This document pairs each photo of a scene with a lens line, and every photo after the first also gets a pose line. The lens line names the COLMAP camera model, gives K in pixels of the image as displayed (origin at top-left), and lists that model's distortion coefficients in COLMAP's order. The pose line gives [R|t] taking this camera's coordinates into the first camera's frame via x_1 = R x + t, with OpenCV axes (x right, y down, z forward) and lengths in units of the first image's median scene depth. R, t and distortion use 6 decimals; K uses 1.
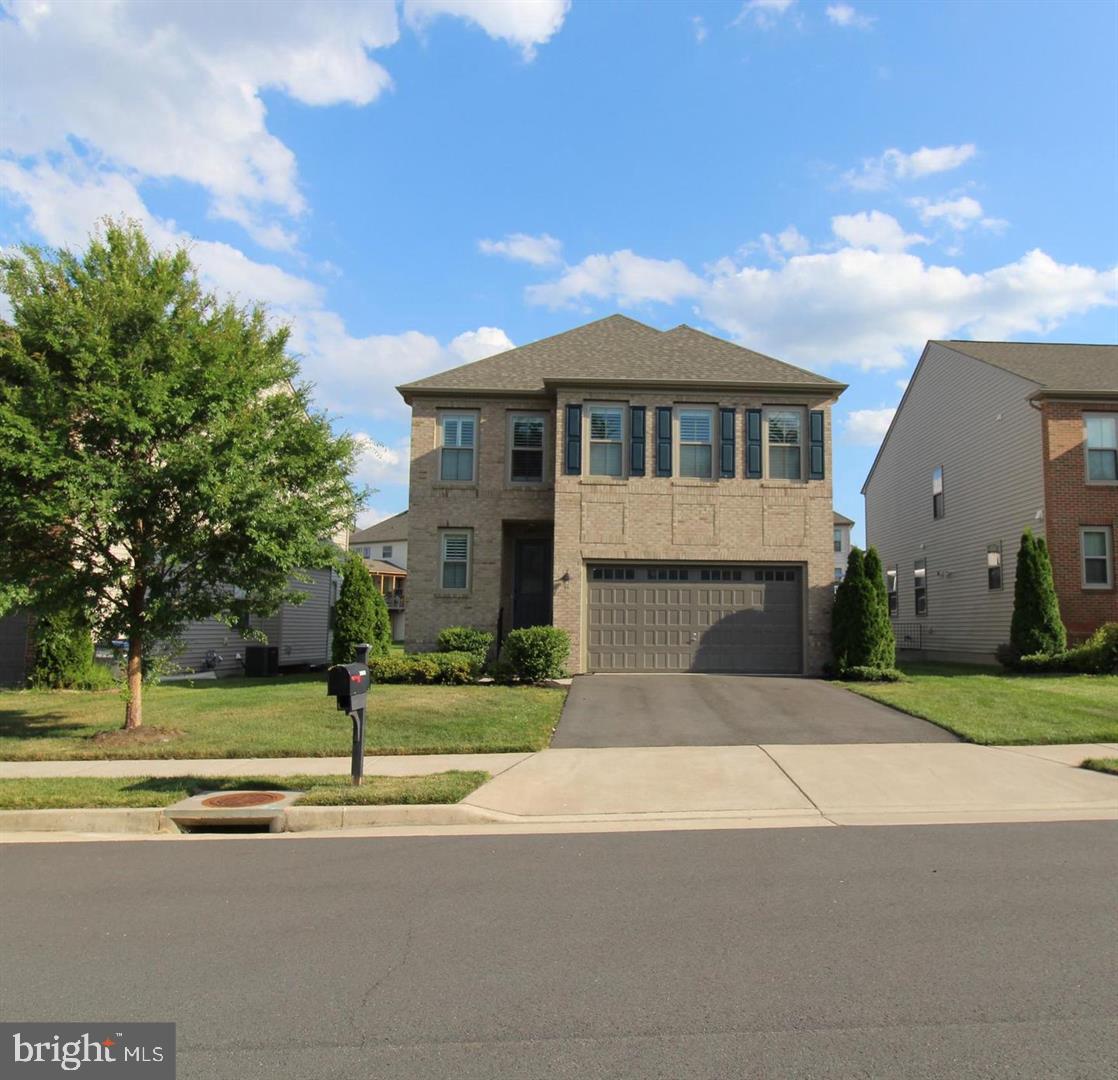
lens RADIAL K [[1024.5, 0, 560.4], [0, 1024.5, 520.5], [0, 0, 1]] dist [-0.012686, -0.005412]
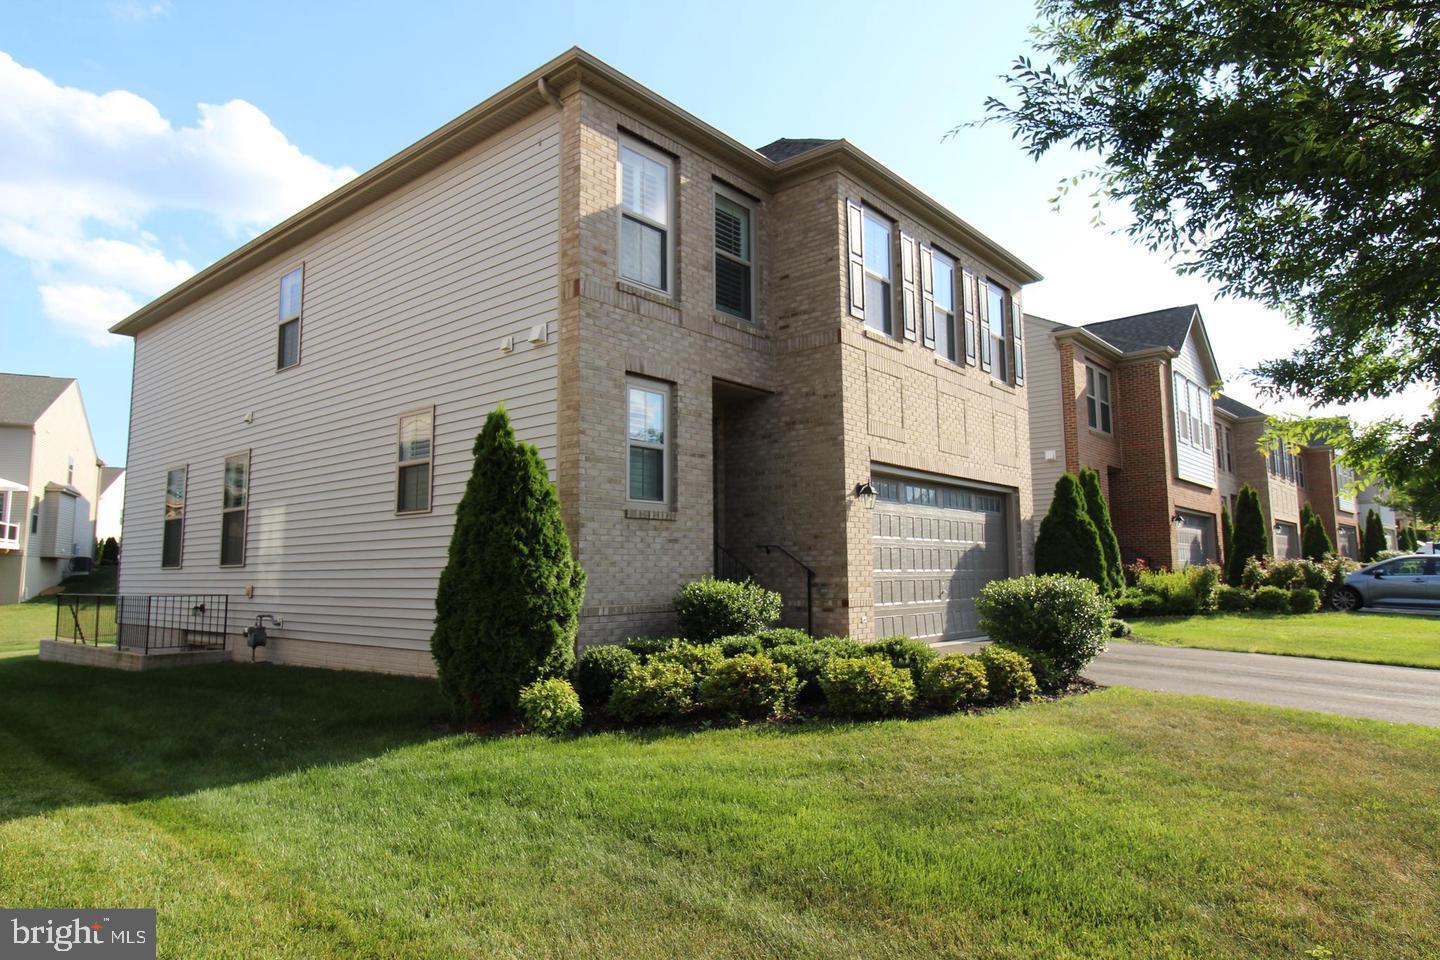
lens RADIAL K [[843.2, 0, 720.0], [0, 843.2, 480.0], [0, 0, 1]] dist [-0.004000, -0.000656]
pose [[0.685149, 0.065637, 0.725440, -0.380920], [-0.069741, 0.997268, -0.024364, 0.065076], [-0.725057, -0.033900, 0.687854, 0.711820]]
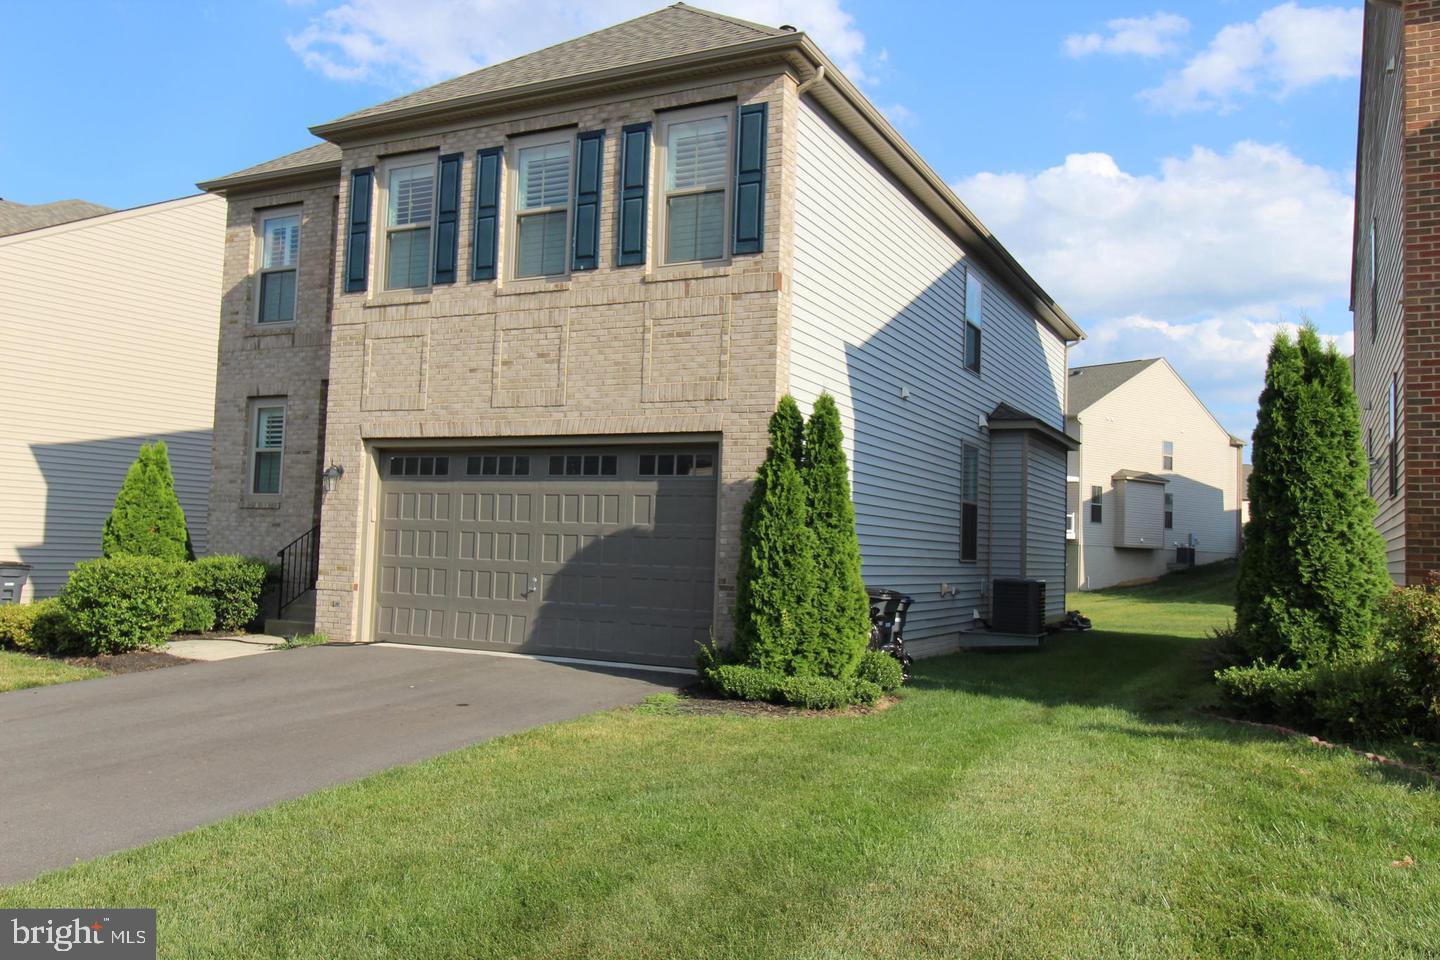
lens RADIAL K [[1157.9, 0, 720.0], [0, 1157.9, 480.0], [0, 0, 1]] dist [0.000703, 0.002558]
pose [[0.860297, -0.010446, -0.509687, 0.507586], [0.030537, 0.999051, 0.031067, 0.045150], [0.508878, -0.042291, 0.859799, 0.542330]]
